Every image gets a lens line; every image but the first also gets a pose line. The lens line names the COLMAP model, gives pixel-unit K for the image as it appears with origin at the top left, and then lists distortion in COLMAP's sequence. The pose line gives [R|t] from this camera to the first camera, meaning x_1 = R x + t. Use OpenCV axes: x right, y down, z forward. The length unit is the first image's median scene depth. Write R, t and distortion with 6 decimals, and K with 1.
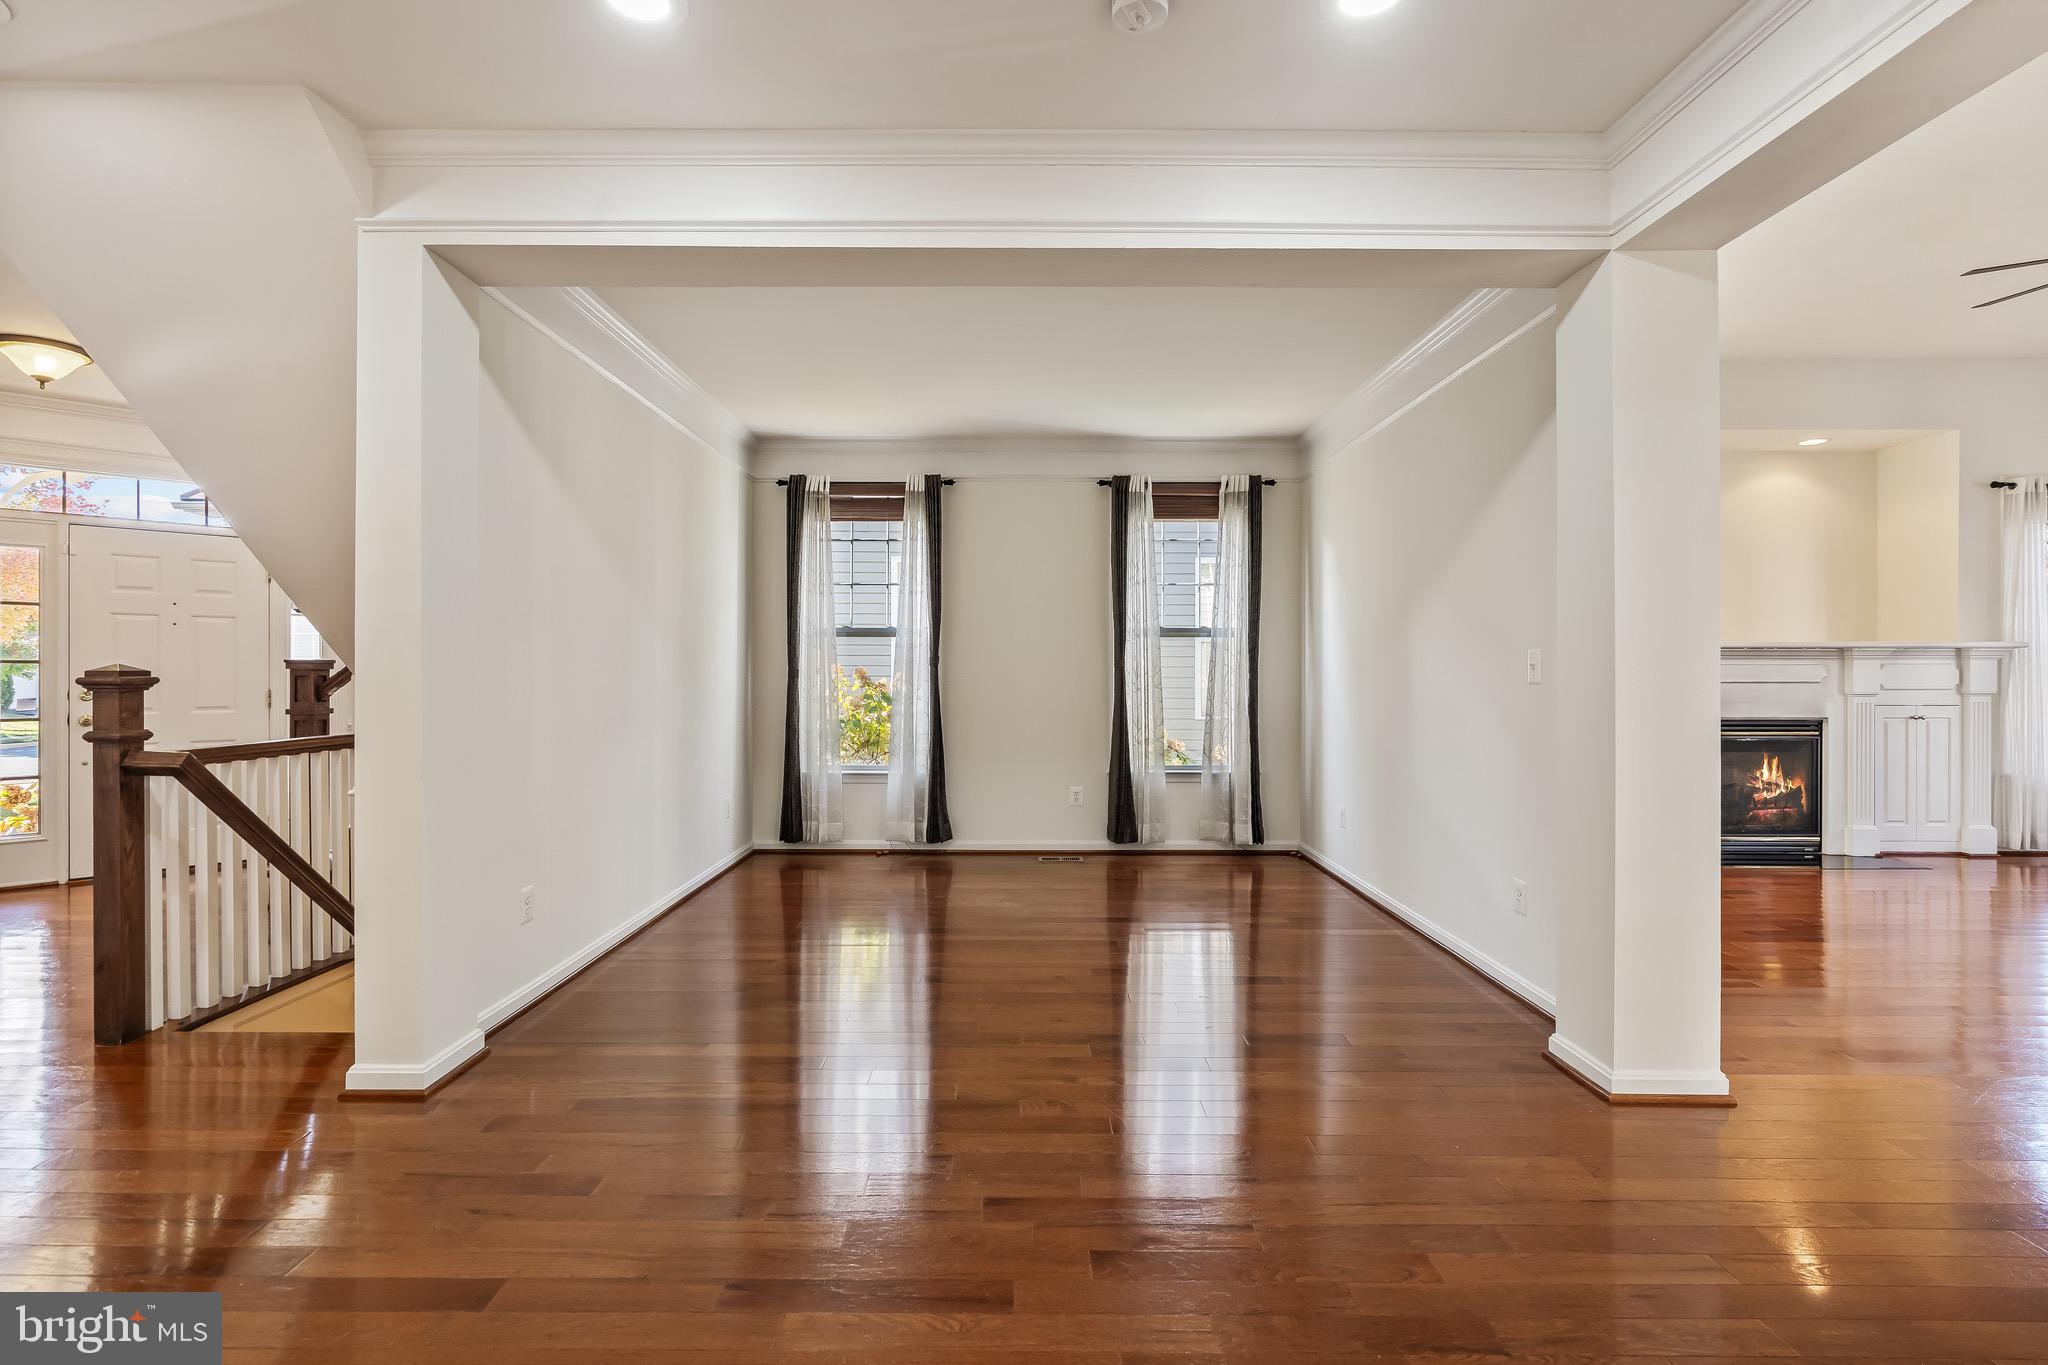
lens RADIAL K [[983.5, 0, 1031.0], [0, 983.5, 676.1], [0, 0, 1]] dist [-0.003500, -0.000493]
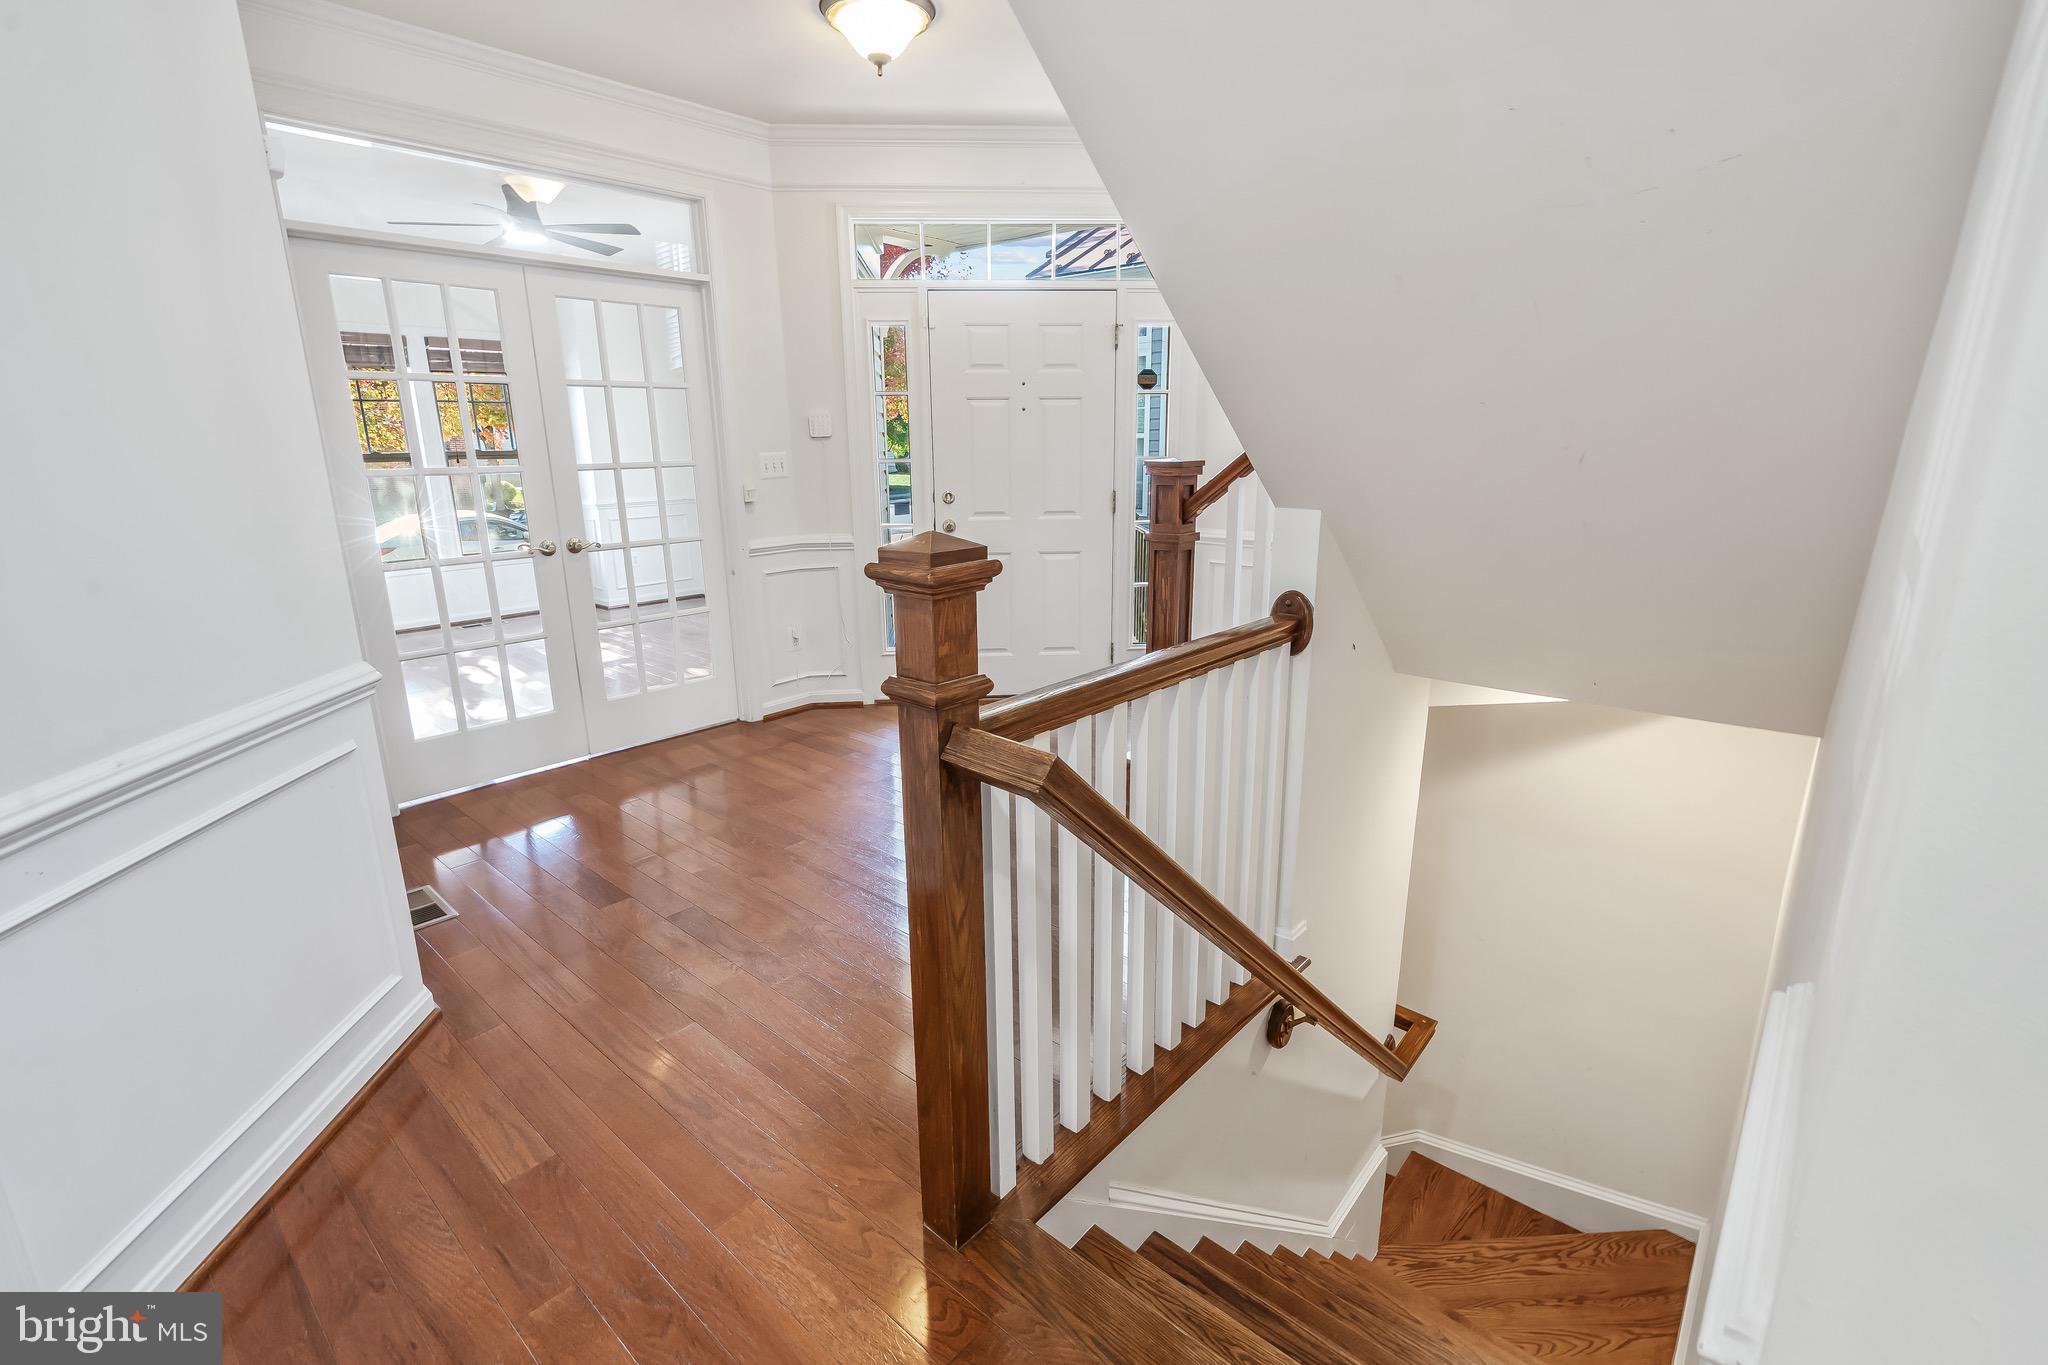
lens RADIAL K [[932.1, 0, 1024.0], [0, 932.1, 674.0], [0, 0, 1]] dist [-0.002658, -0.000415]
pose [[0.752909, 0.153536, -0.639965, -0.604452], [0.008429, 0.970077, 0.242650, -0.051282], [0.658071, -0.188088, 0.729085, 0.690448]]
